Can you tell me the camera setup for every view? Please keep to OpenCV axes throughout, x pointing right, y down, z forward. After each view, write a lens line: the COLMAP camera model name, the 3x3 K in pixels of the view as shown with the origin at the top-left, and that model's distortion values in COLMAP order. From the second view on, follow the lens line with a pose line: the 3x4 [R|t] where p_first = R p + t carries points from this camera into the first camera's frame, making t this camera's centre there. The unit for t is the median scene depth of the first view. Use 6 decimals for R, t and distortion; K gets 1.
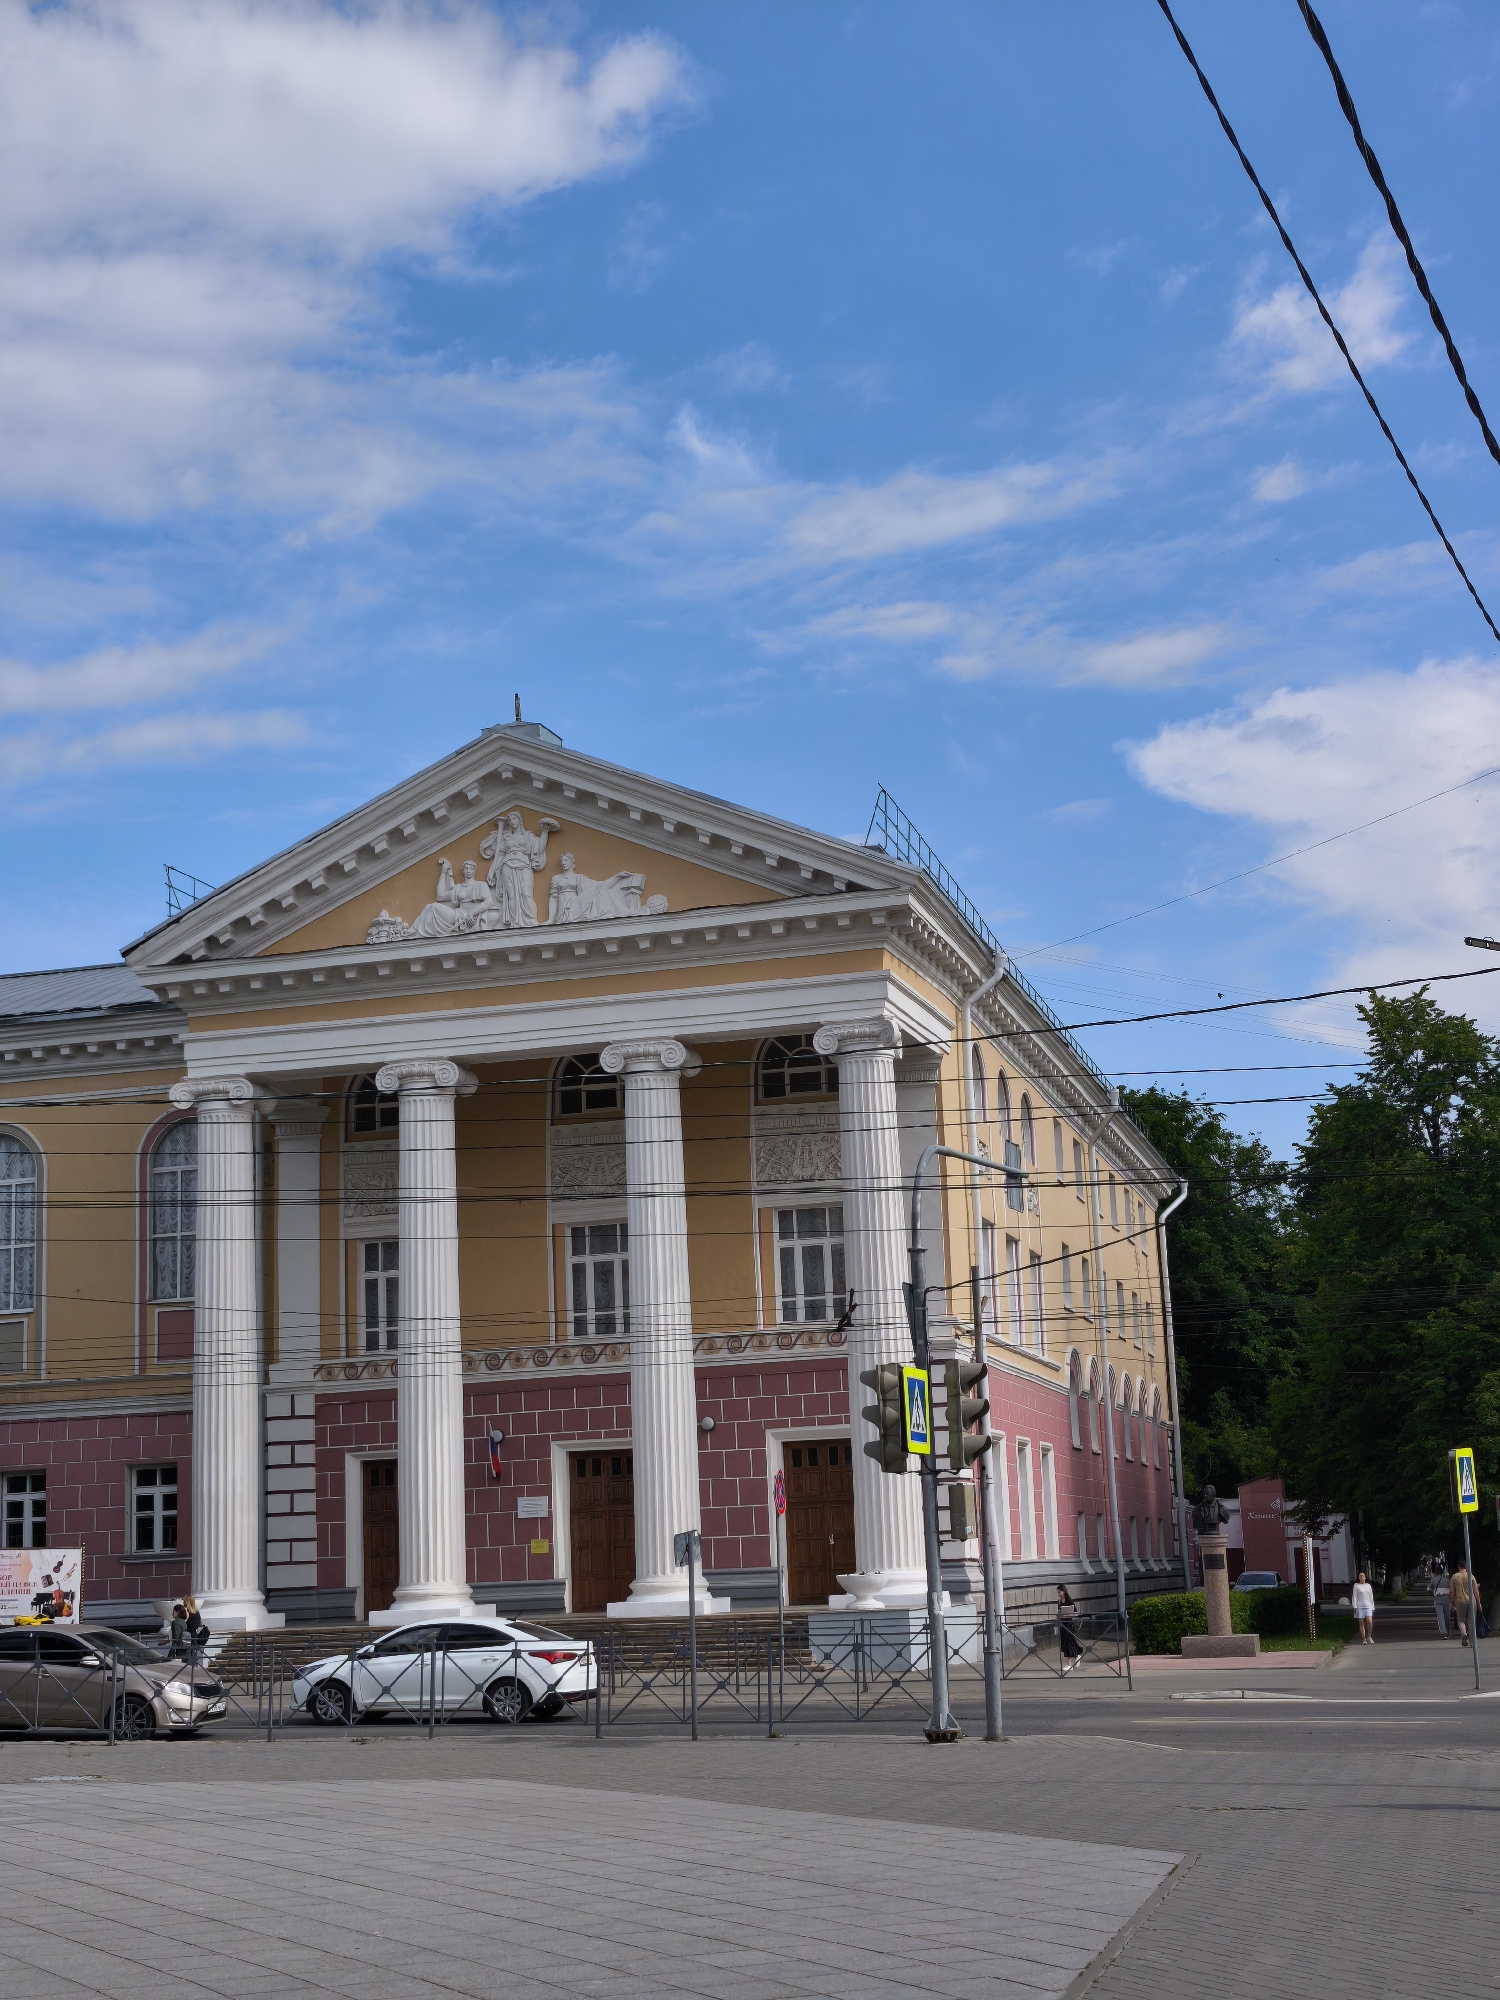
lens RADIAL K [[2685.7, 0, 750.0], [0, 2685.7, 1000.0], [0, 0, 1]] dist [0.059729, -0.012689]
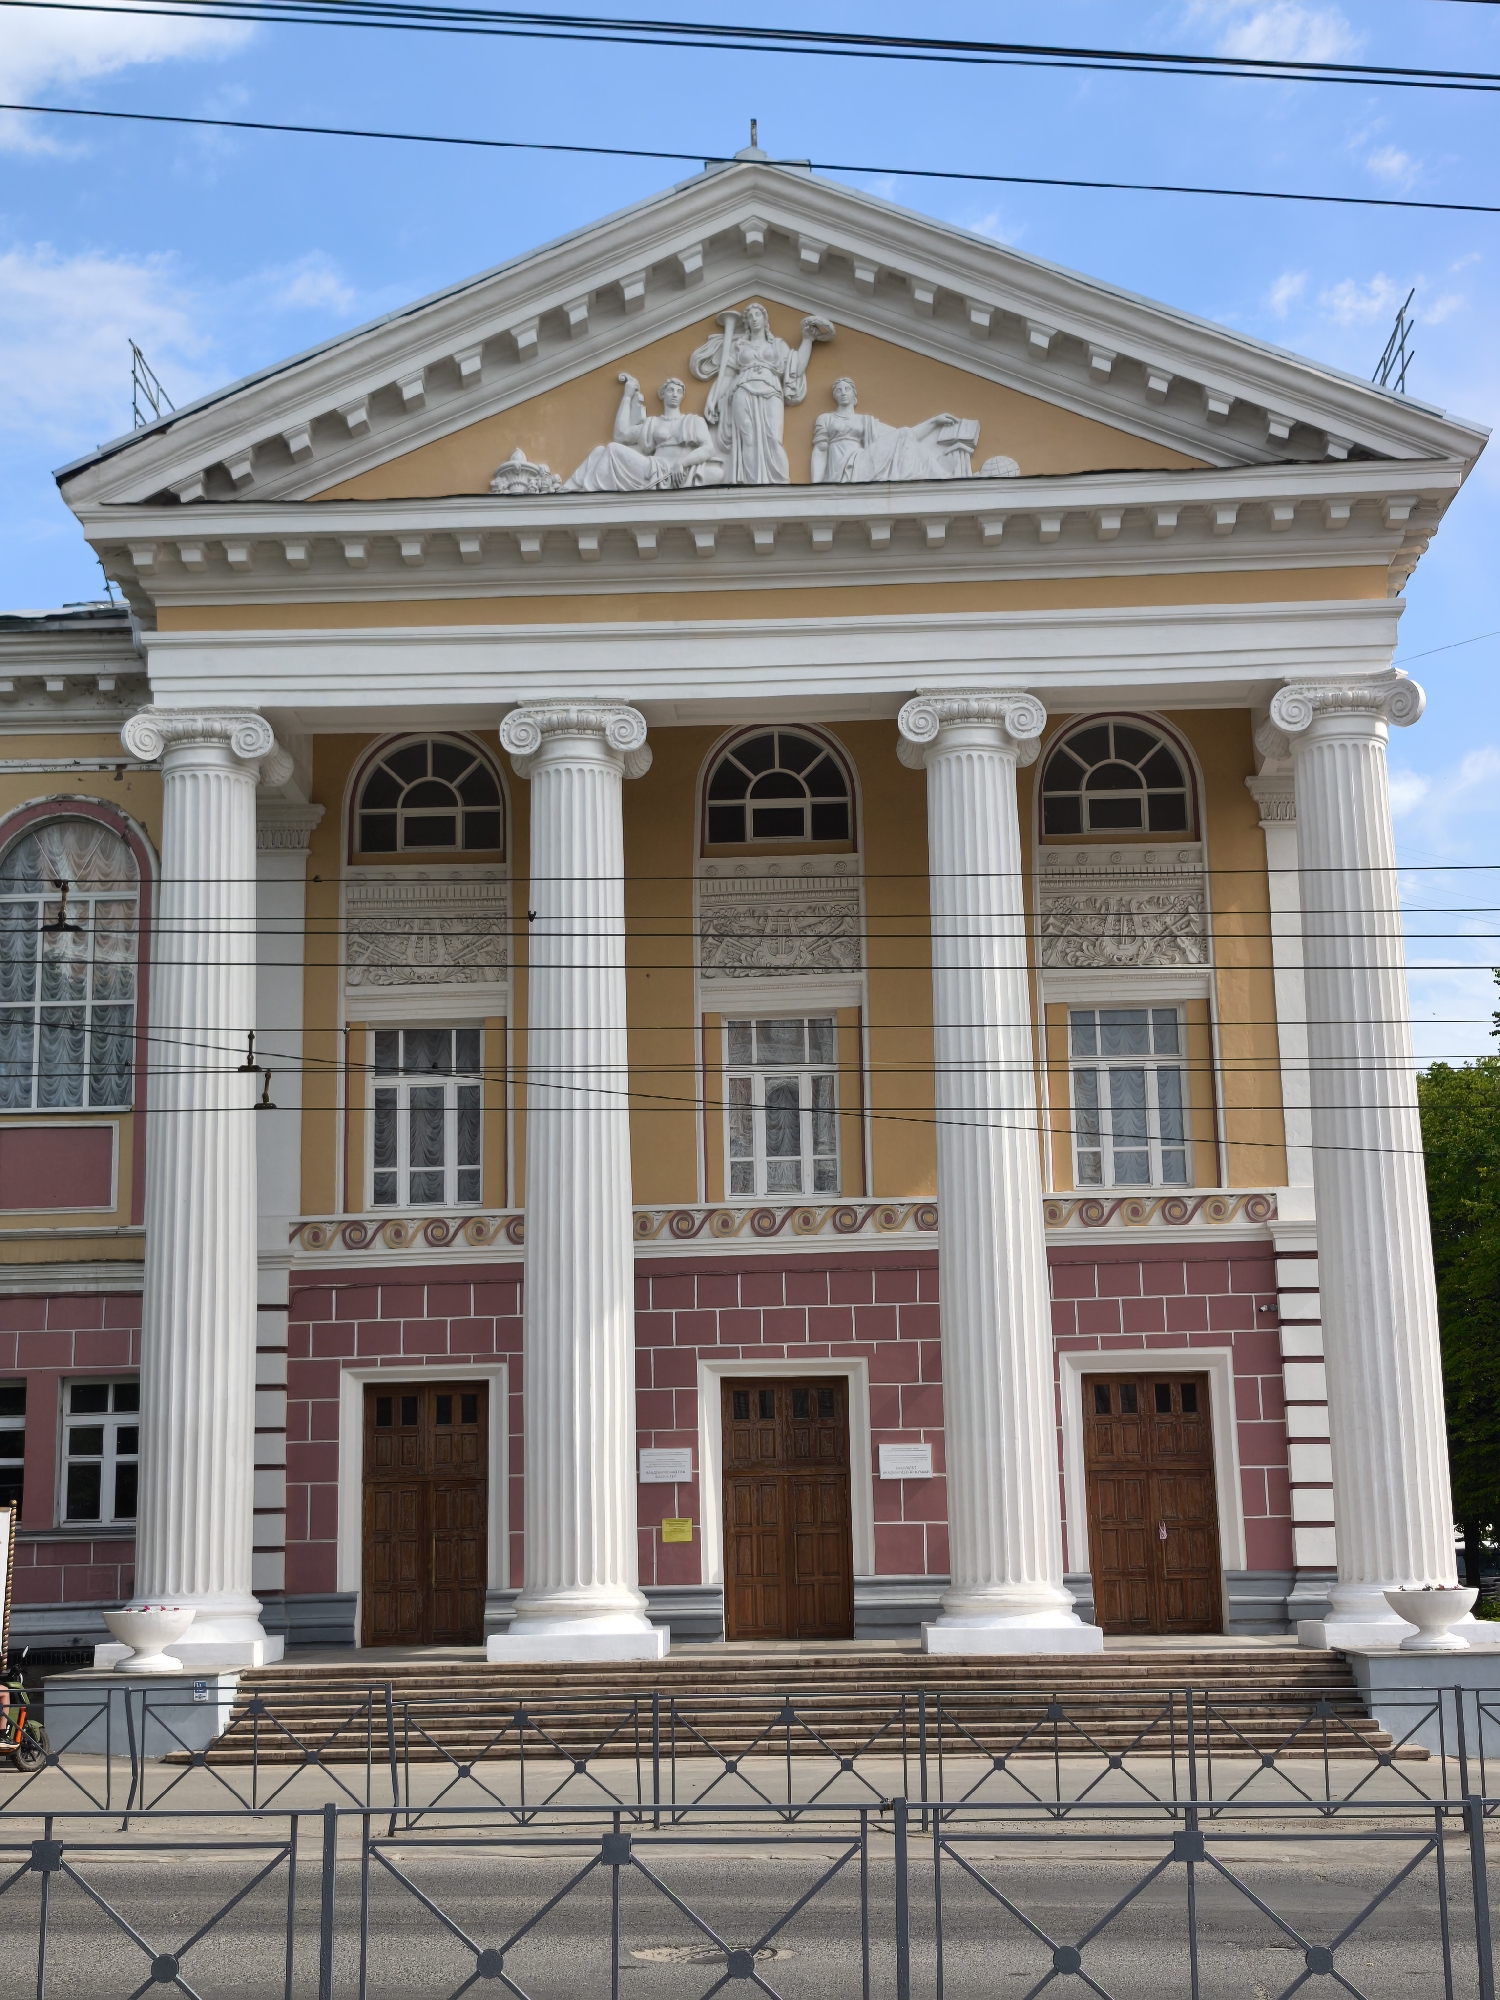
lens RADIAL K [[2608.7, 0, 751.5], [0, 2608.7, 966.6], [0, 0, 1]] dist [0.042948, -0.058888]
pose [[0.976014, 0.065664, 0.207571, -0.199022], [-0.064143, 0.997842, -0.014056, 0.085003], [-0.208046, 0.000404, 0.978119, 0.429260]]
